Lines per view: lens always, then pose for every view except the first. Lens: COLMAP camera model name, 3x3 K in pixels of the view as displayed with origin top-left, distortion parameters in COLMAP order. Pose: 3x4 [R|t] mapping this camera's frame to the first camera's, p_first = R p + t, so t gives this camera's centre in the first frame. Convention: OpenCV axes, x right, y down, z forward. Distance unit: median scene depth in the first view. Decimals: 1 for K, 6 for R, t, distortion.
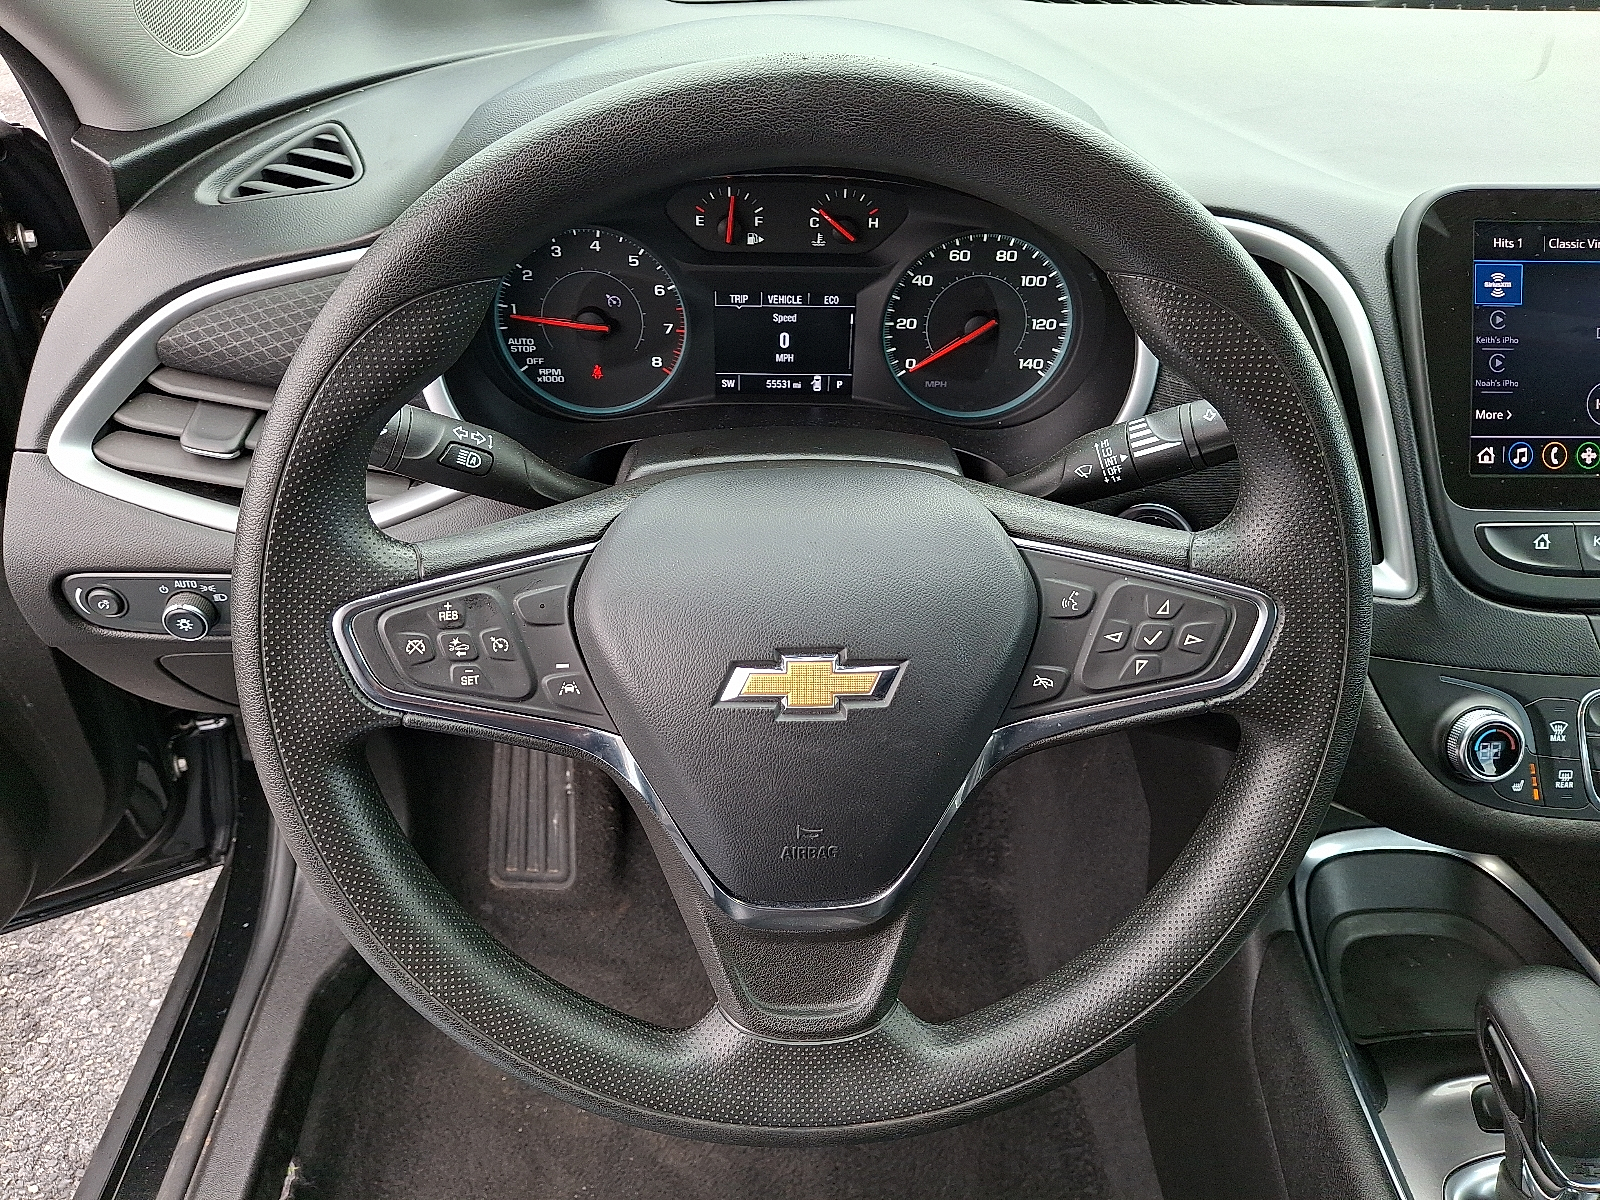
lens RADIAL K [[1163.1, 0, 800.0], [0, 1163.1, 600.0], [0, 0, 1]] dist [0.004048, -0.156344]
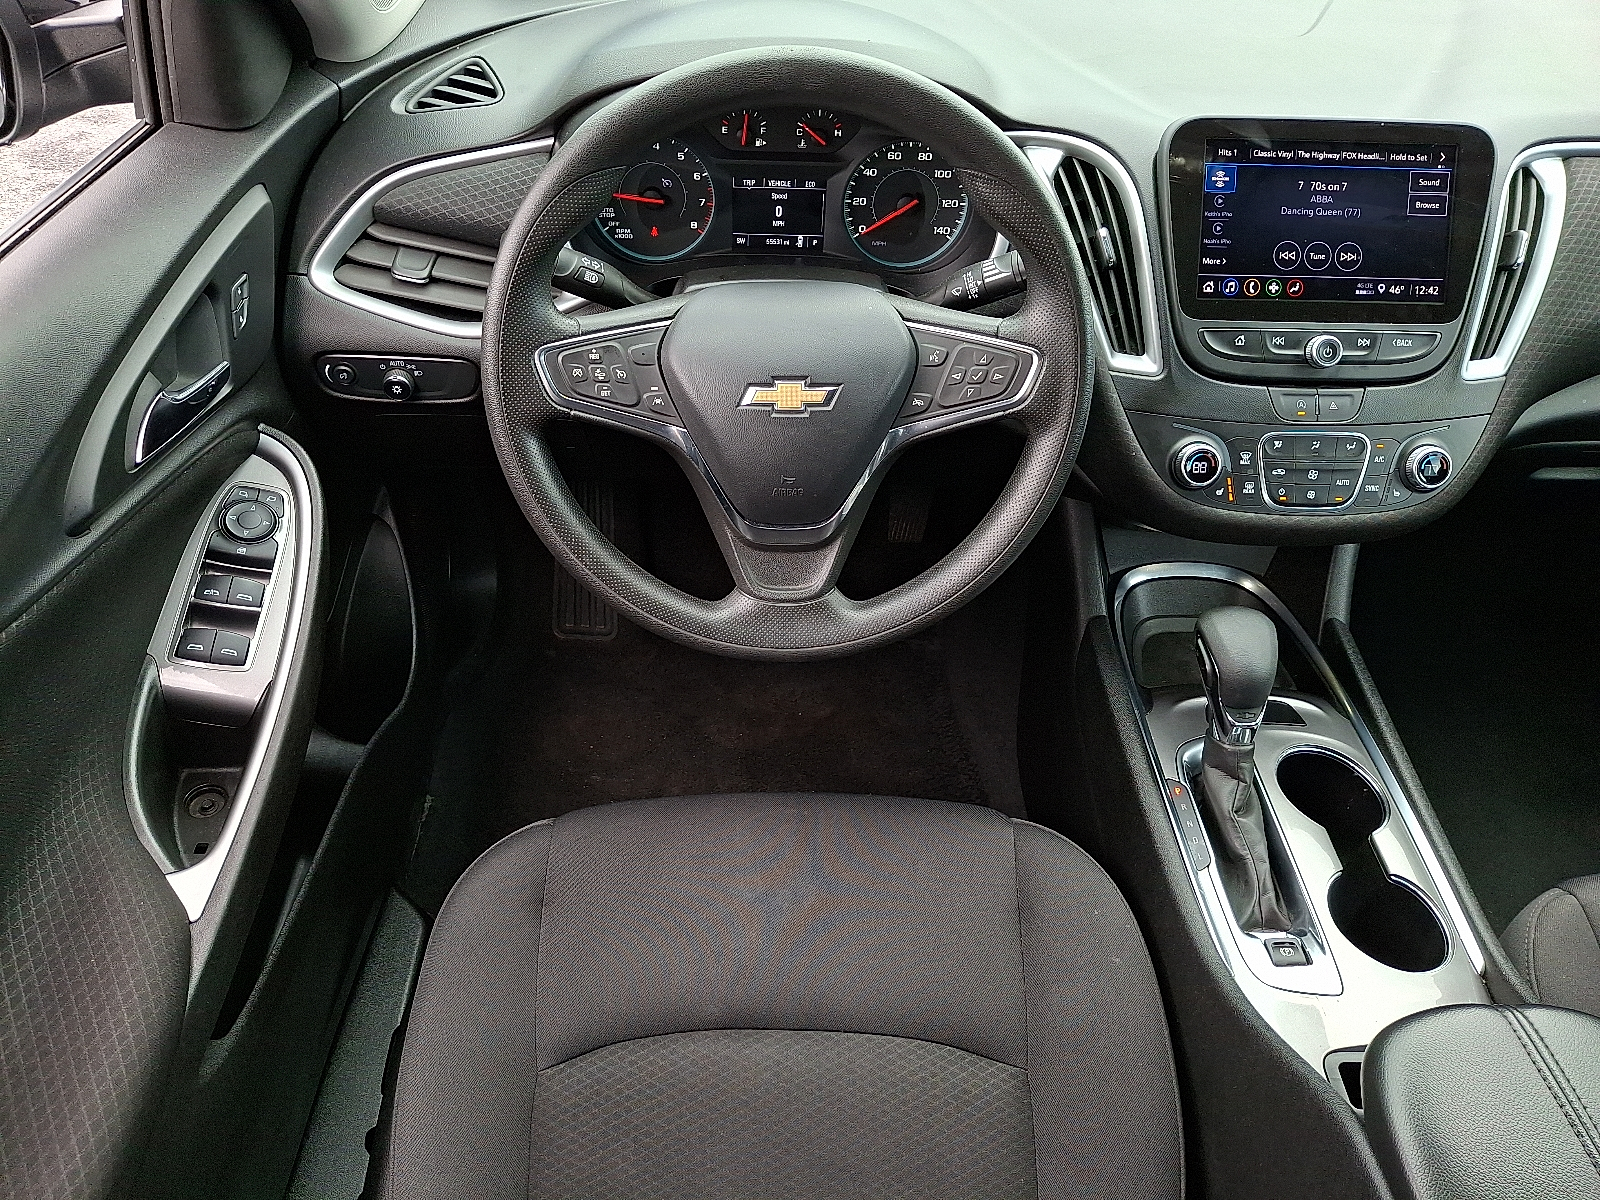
lens RADIAL K [[1050.8, 0, 781.4], [0, 1050.8, 602.5], [0, 0, 1]] dist [0.022680, -0.173696]
pose [[0.999837, 0.017211, -0.005452, 0.007904], [-0.016424, 0.992498, 0.121154, 0.149953], [0.007496, -0.121045, 0.992619, -0.541965]]
